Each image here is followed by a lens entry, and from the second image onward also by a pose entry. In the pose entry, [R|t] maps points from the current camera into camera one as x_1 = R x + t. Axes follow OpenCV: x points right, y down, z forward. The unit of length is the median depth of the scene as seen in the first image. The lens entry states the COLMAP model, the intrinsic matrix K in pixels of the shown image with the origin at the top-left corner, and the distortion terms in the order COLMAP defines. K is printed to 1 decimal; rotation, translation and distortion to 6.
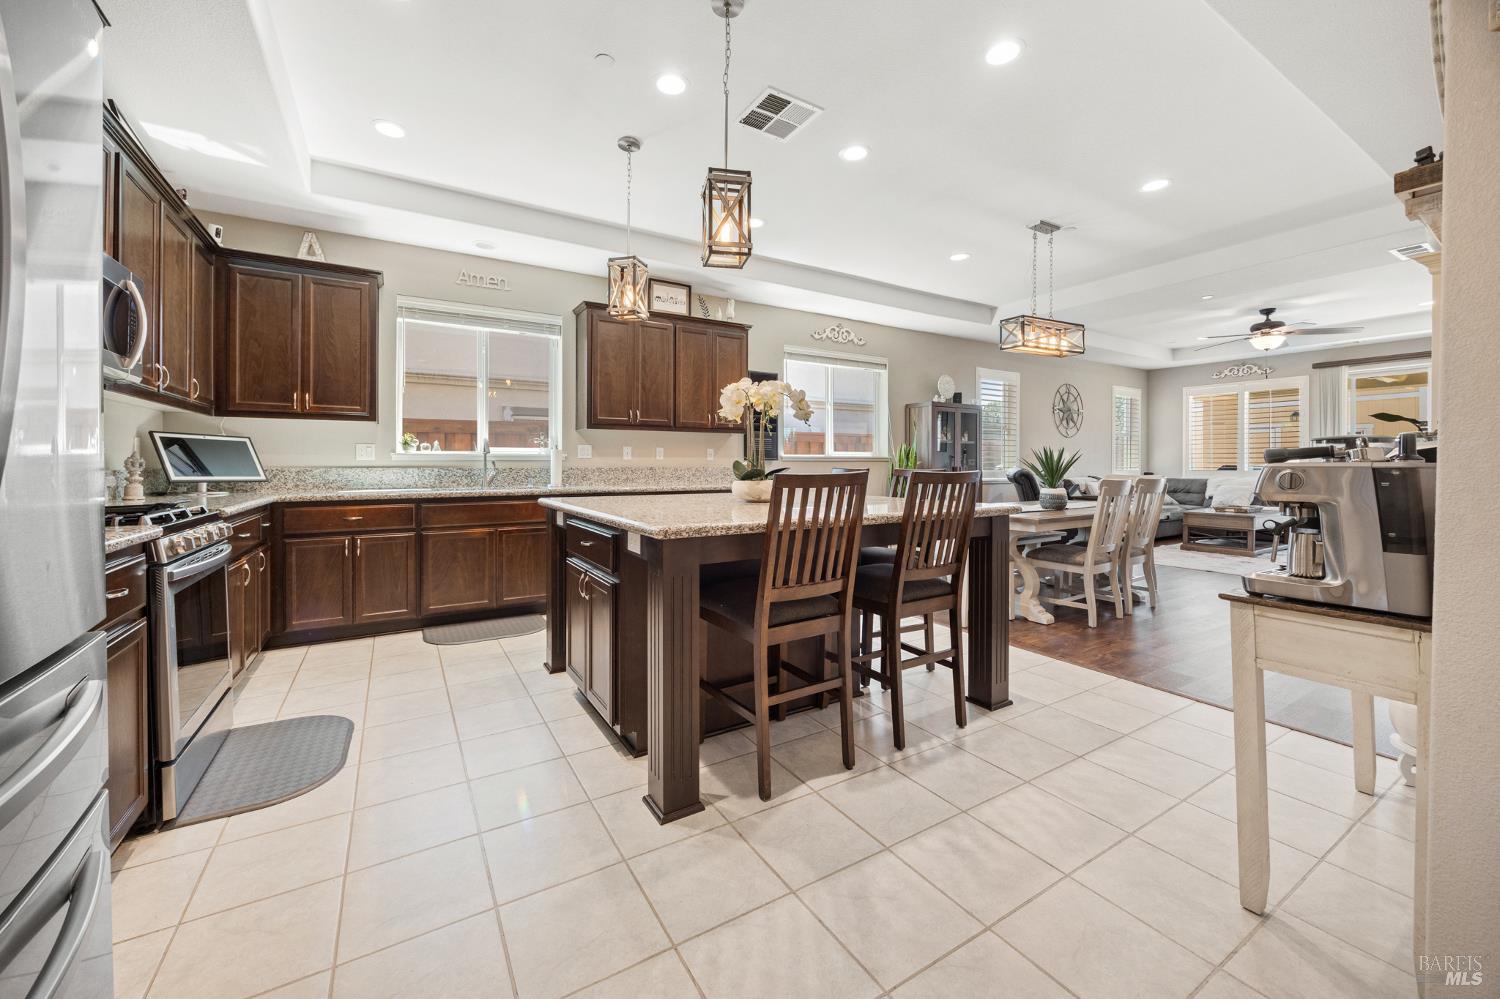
lens RADIAL K [[575.2, 0, 738.2], [0, 575.2, 467.9], [0, 0, 1]] dist [-0.003788, 0.000215]
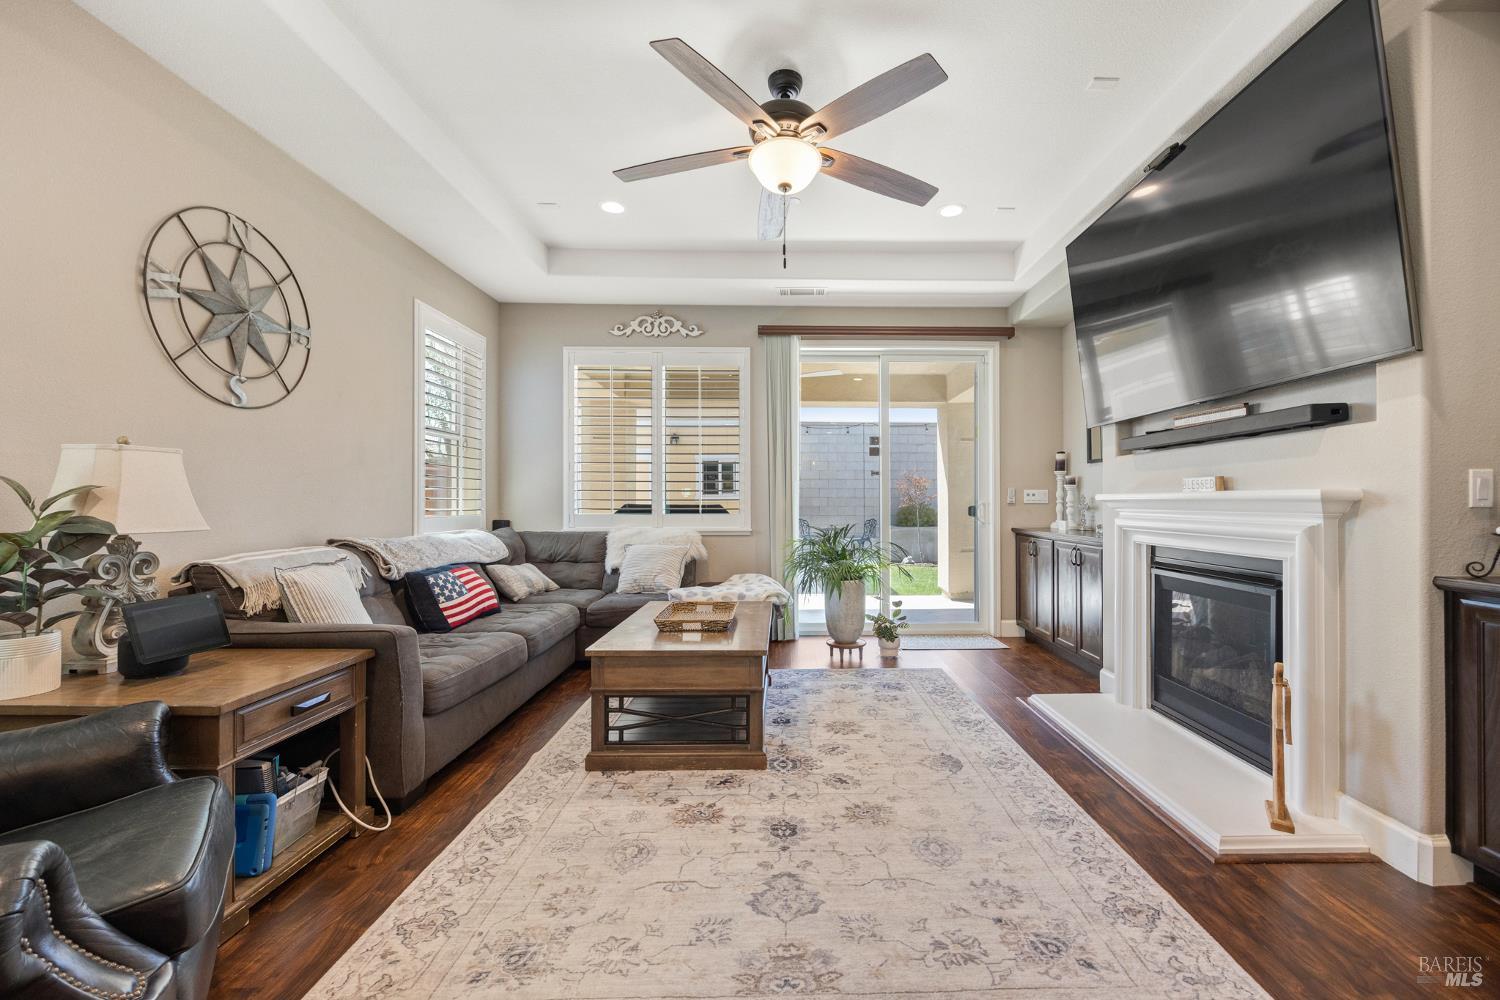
lens RADIAL K [[622.6, 0, 792.0], [0, 622.6, 500.3], [0, 0, 1]] dist [-0.007815, 0.000777]
pose [[0.497638, 0.001158, 0.867384, 0.991564], [0.005378, 0.999976, -0.004421, -0.011208], [-0.867368, 0.006865, 0.497620, 1.365497]]
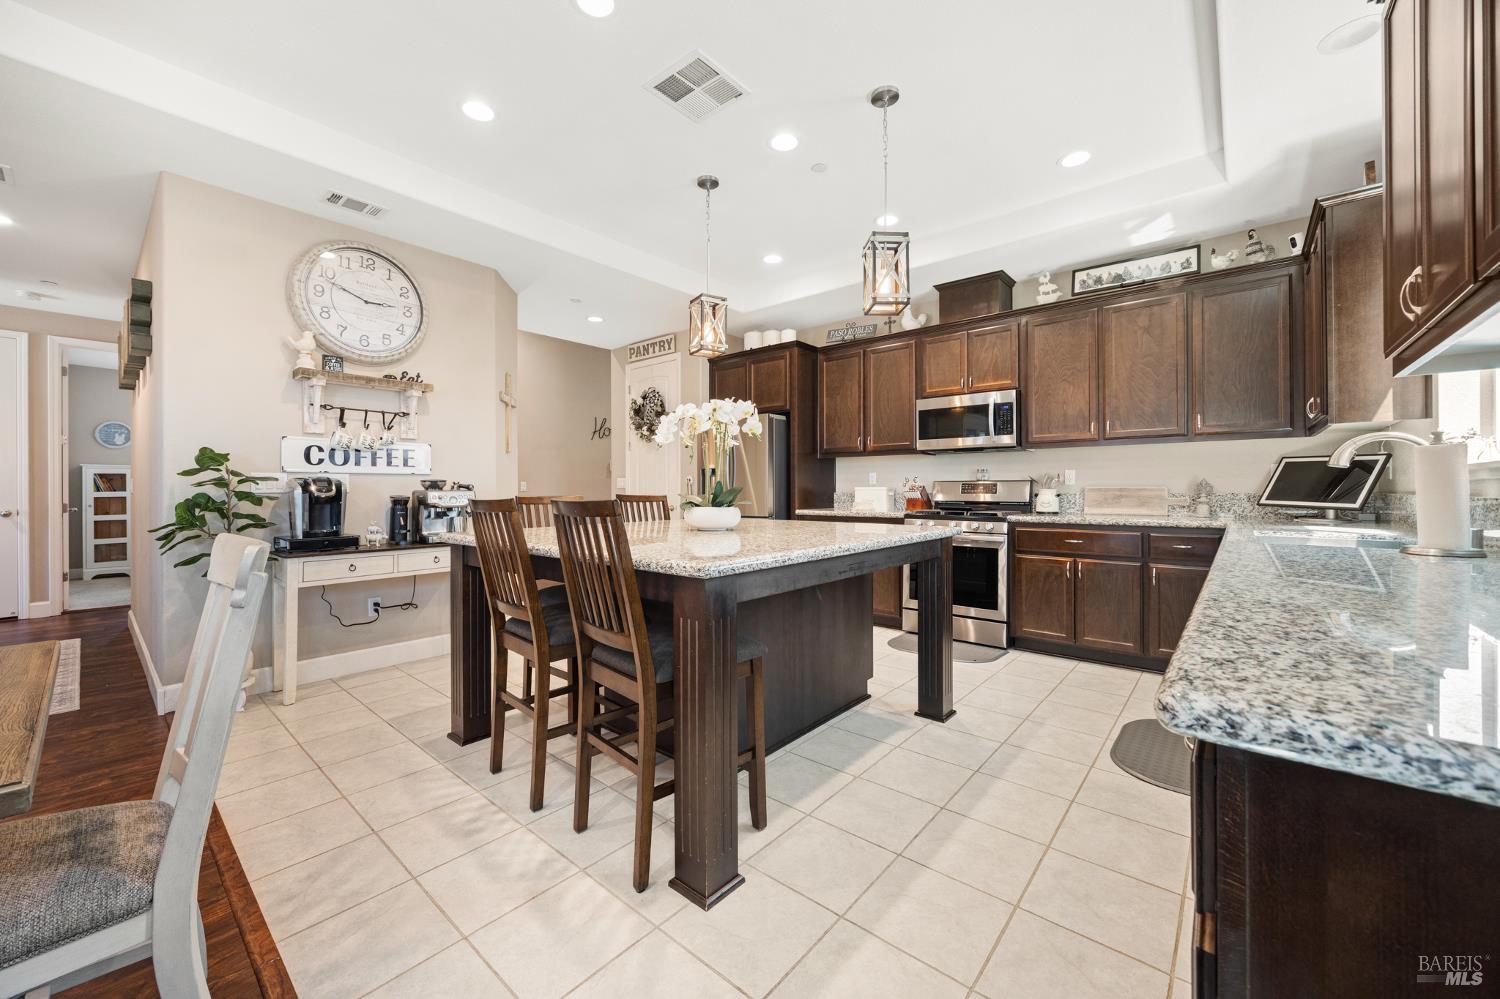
lens RADIAL K [[570.4, 0, 747.4], [0, 570.4, 495.2], [0, 0, 1]] dist [-0.008390, 0.000292]
pose [[-0.949662, 0.005795, -0.313222, 0.202840], [0.000621, 0.999862, 0.016618, -0.009701], [0.313275, 0.015587, -0.949535, 1.392981]]
